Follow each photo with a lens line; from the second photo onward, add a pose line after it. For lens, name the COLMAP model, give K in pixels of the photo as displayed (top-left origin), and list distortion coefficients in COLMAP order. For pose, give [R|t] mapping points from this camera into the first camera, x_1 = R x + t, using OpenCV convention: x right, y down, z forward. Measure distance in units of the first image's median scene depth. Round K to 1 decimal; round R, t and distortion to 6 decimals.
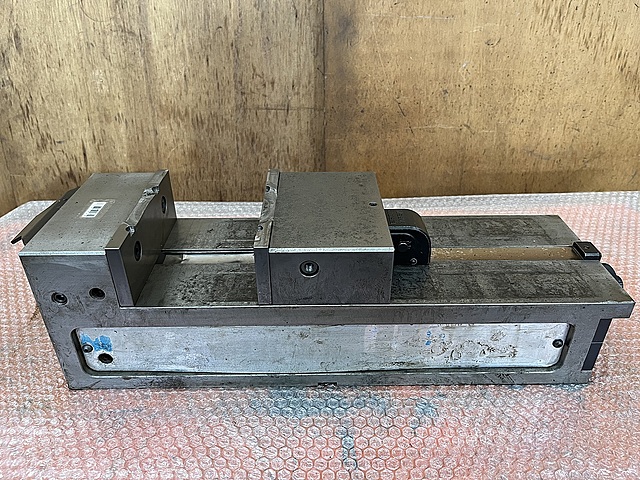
lens RADIAL K [[498.3, 0, 318.9], [0, 498.3, 240.9], [0, 0, 1]] dist [0.034801, -0.072917]
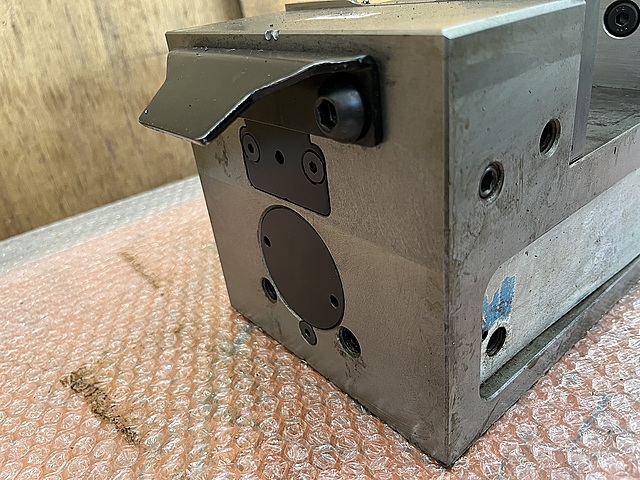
lens RADIAL K [[498.3, 0, 321.1], [0, 498.3, 239.6], [0, 0, 1]] dist [0.034801, -0.072917]
pose [[0.769235, -0.373107, 0.518719, -0.395364], [0.423568, 0.905566, 0.023230, 0.045187], [-0.478402, 0.201843, 0.854629, 0.376748]]
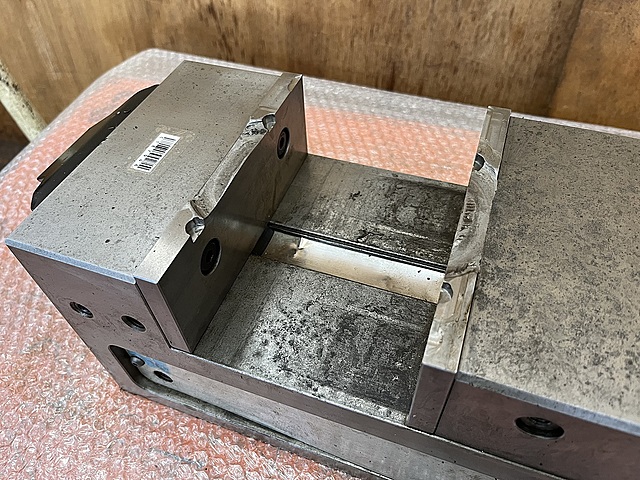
lens RADIAL K [[498.3, 0, 319.2], [0, 498.3, 238.9], [0, 0, 1]] dist [0.034801, -0.072917]
pose [[0.934670, 0.246822, -0.255871, -0.061969], [-0.151652, 0.927758, 0.340978, -0.104541], [0.321548, -0.279899, 0.904579, 0.289821]]
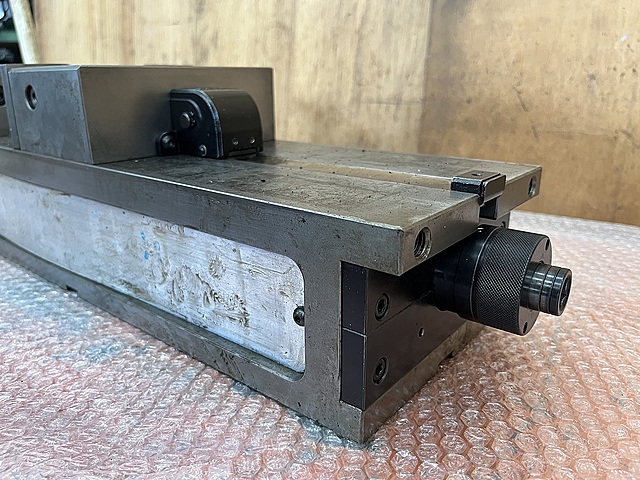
lens RADIAL K [[498.3, 0, 318.7], [0, 498.3, 240.3], [0, 0, 1]] dist [0.034801, -0.072917]
pose [[0.773604, 0.202340, -0.600497, 0.407798], [-0.328692, 0.938325, -0.107274, 0.097229], [0.541755, 0.280366, 0.792399, 0.325005]]
